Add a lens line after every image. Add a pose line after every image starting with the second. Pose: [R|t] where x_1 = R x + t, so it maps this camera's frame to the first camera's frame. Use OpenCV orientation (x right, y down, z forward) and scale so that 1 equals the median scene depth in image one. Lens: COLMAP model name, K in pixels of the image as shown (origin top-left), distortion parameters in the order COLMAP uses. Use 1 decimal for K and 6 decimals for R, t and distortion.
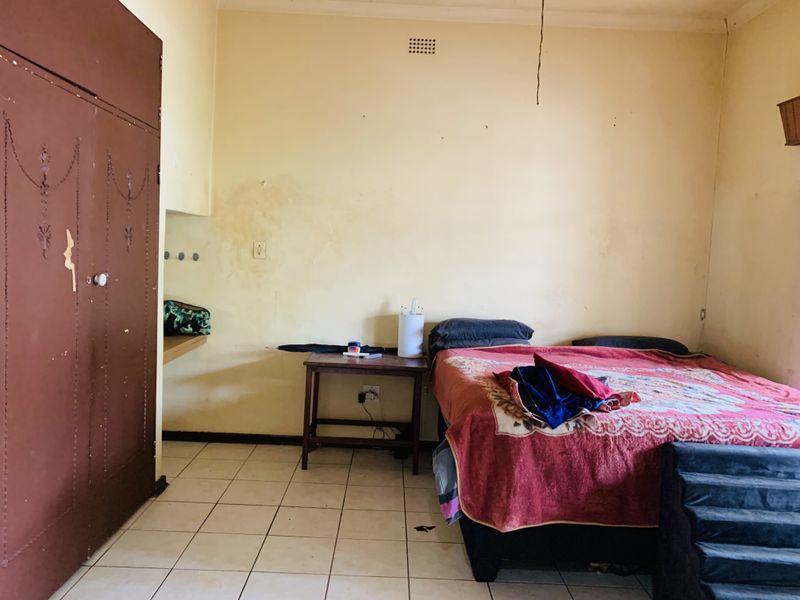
lens RADIAL K [[616.2, 0, 411.2], [0, 616.2, 287.1], [0, 0, 1]] dist [0.065293, -0.082006]
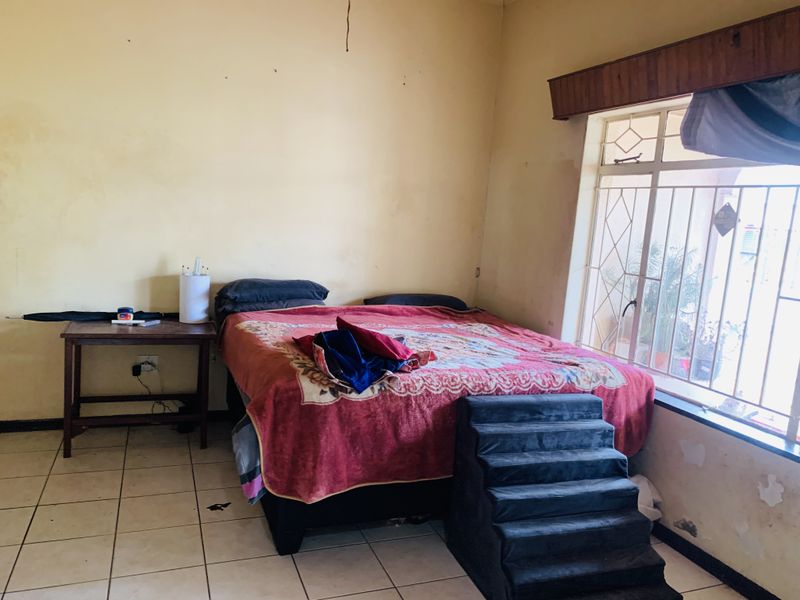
lens RADIAL K [[595.4, 0, 400.0], [0, 595.4, 300.0], [0, 0, 1]] dist [0.096925, -0.149907]
pose [[0.935505, -0.022513, 0.352596, -0.039439], [-0.013436, 0.994979, 0.099179, -0.014039], [-0.353058, -0.097520, 0.930505, 0.102224]]
